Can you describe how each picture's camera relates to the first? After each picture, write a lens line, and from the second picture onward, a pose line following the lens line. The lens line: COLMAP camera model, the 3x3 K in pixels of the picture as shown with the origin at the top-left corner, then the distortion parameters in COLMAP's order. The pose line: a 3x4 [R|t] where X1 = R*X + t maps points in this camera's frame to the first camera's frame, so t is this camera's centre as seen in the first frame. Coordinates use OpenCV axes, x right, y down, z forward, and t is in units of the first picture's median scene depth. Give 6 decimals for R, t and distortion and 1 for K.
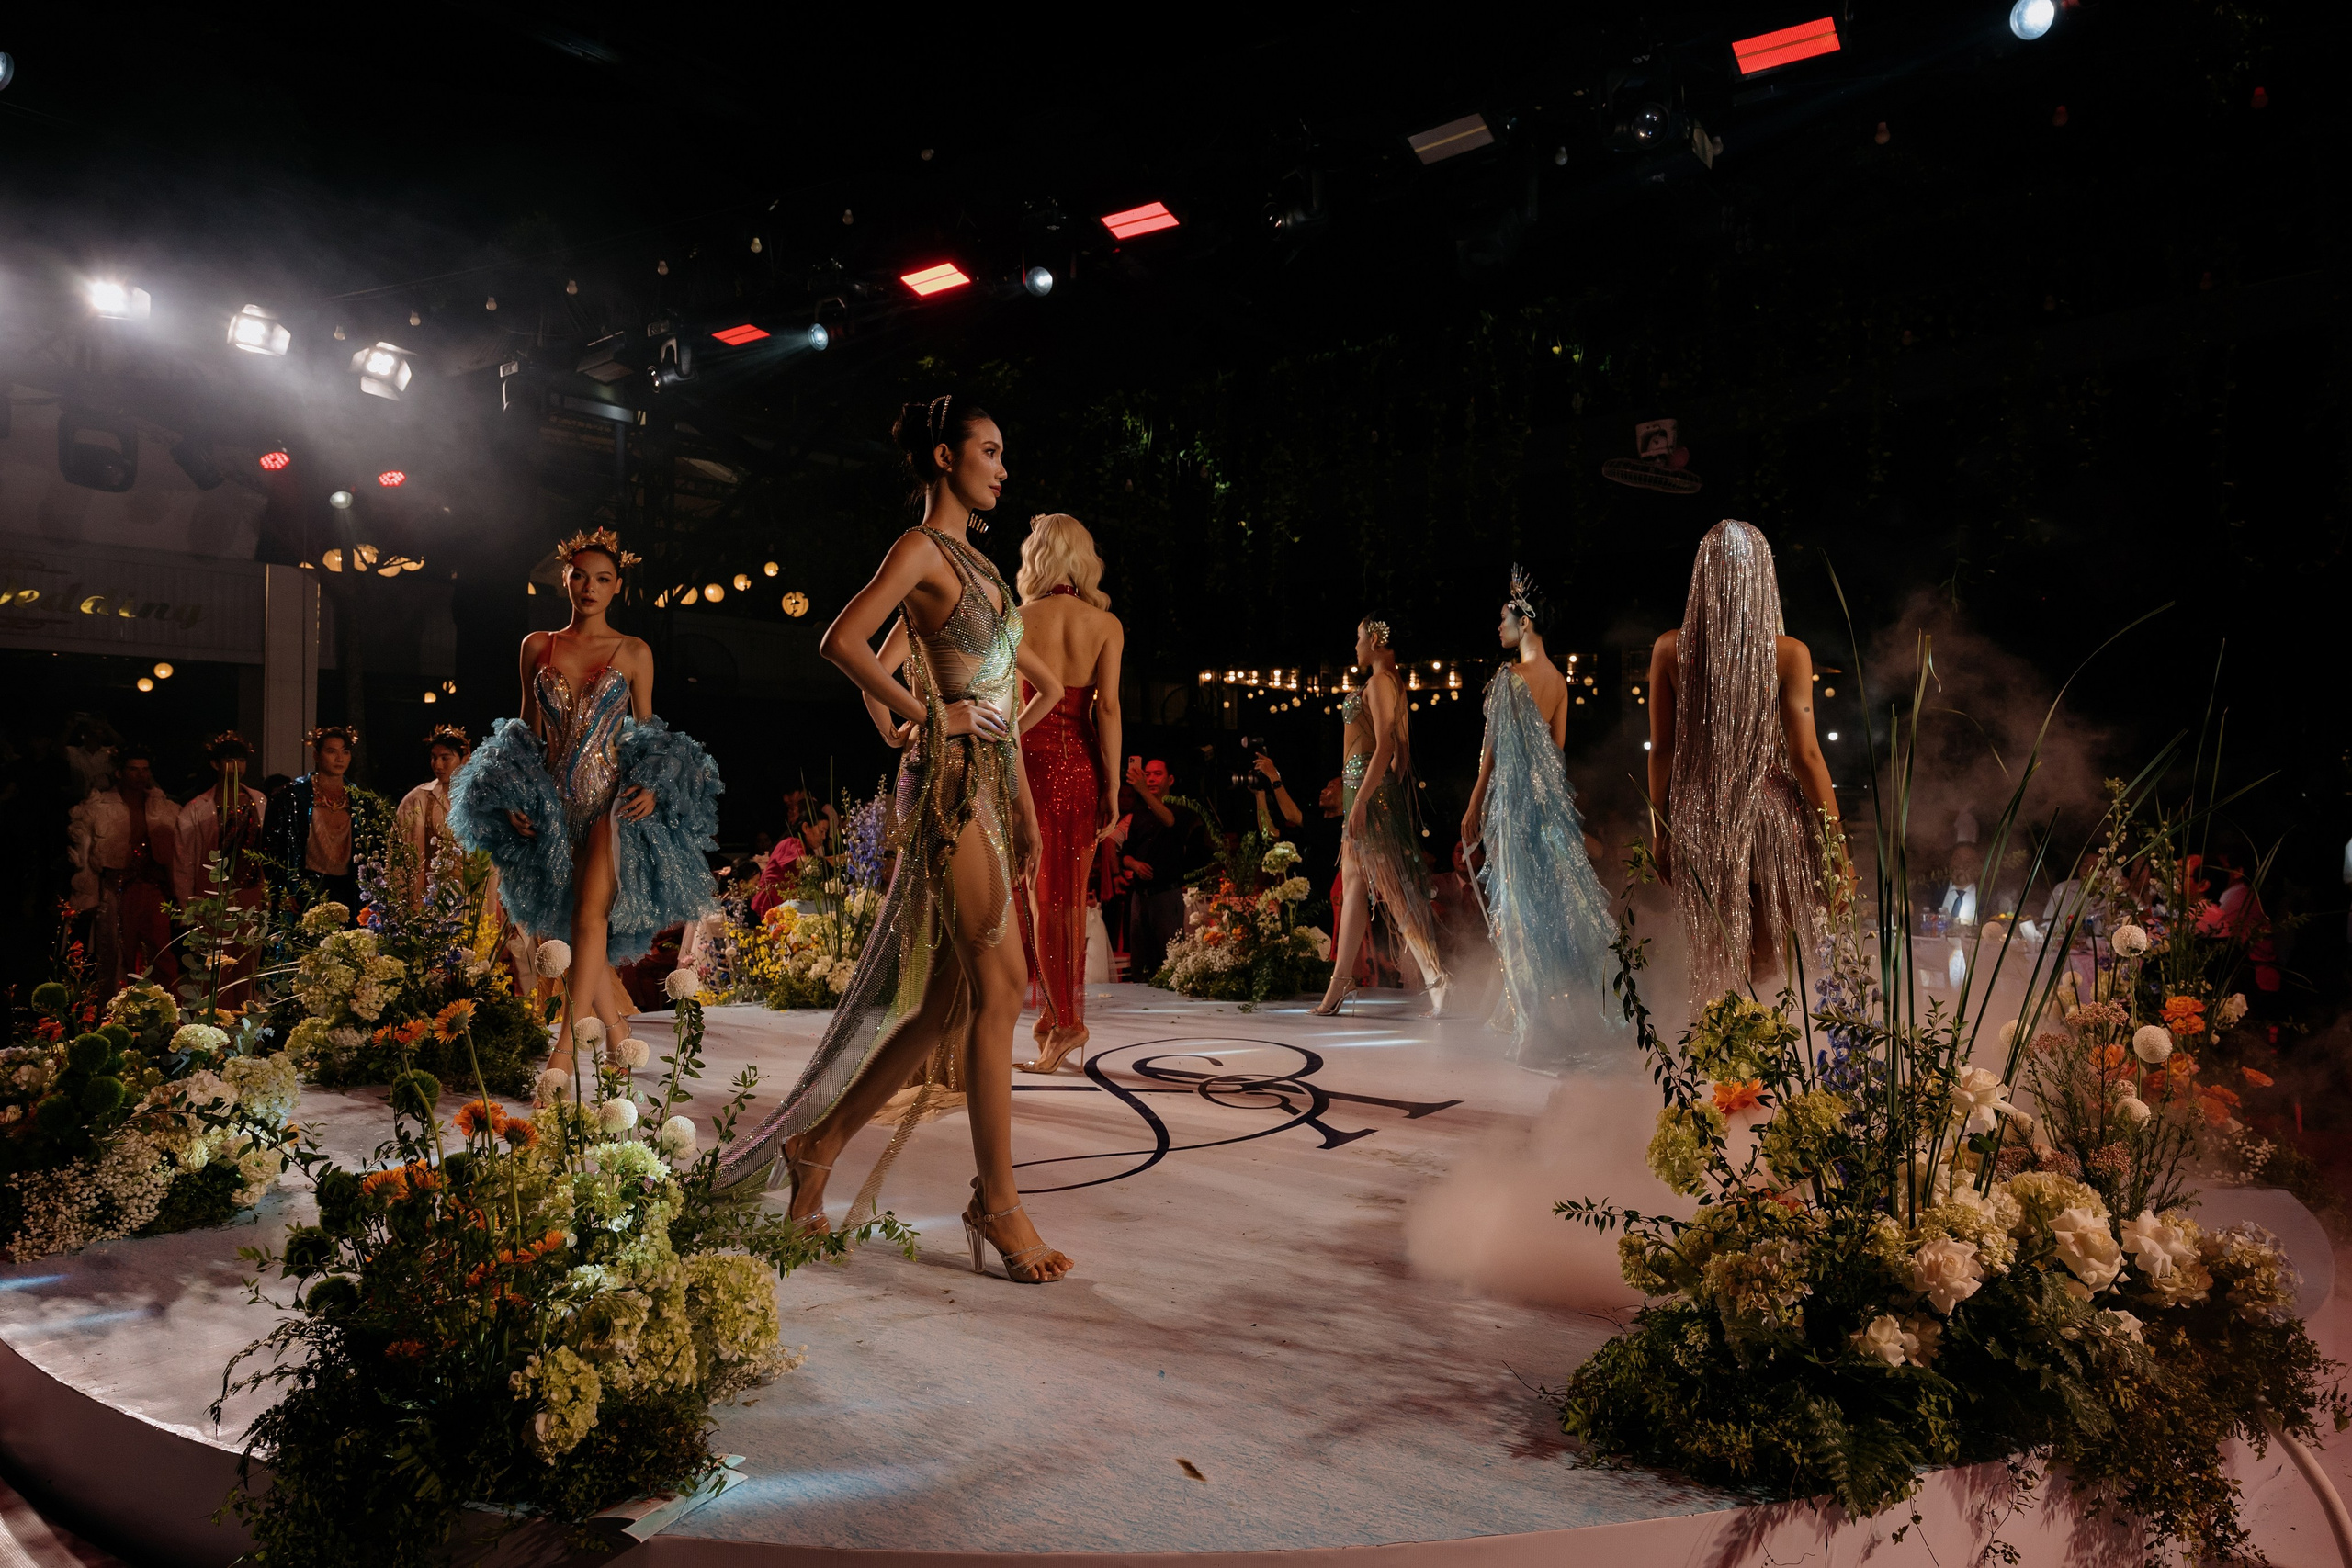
lens RADIAL K [[1618.0, 0, 1175.7], [0, 1618.0, 770.2], [0, 0, 1]] dist [-0.001298, -0.002916]
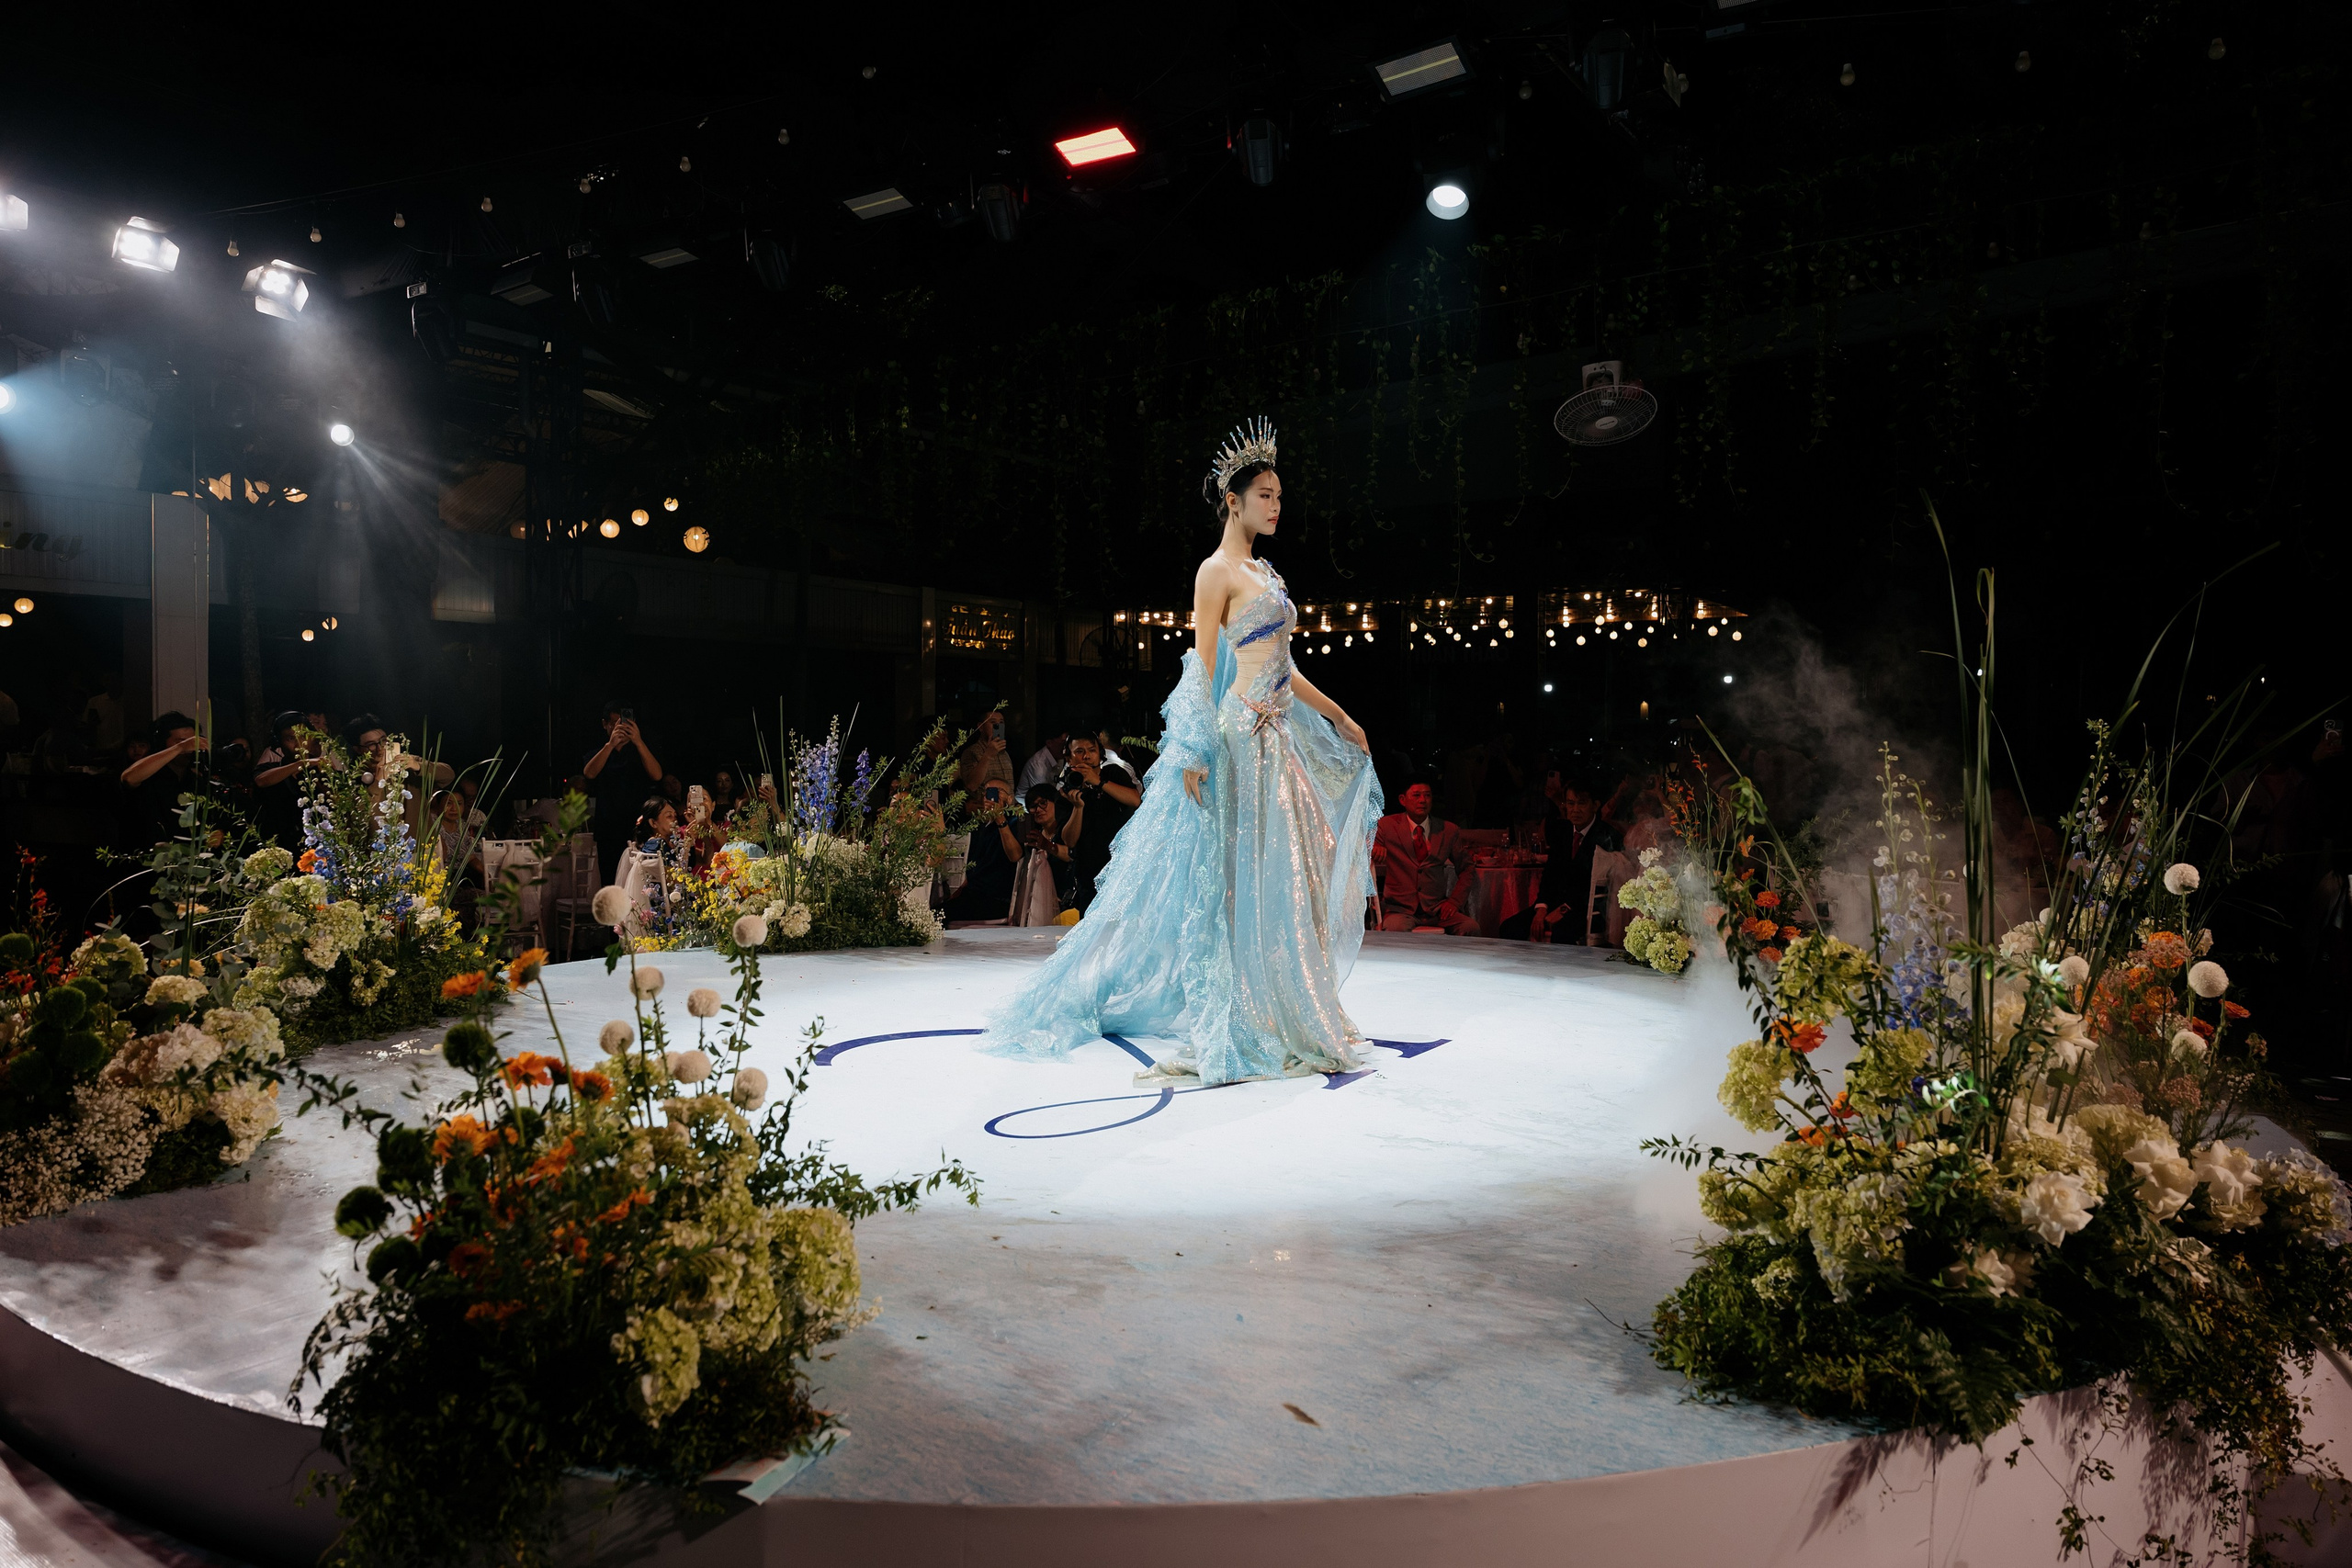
lens RADIAL K [[1616.7, 0, 1176.0], [0, 1616.7, 784.0], [0, 0, 1]] dist [-0.002809, -0.003781]
pose [[0.998031, -0.001315, 0.062710, -0.117821], [-0.001491, 0.999000, 0.044683, 0.001143], [-0.062706, -0.044688, 0.997031, 0.029283]]
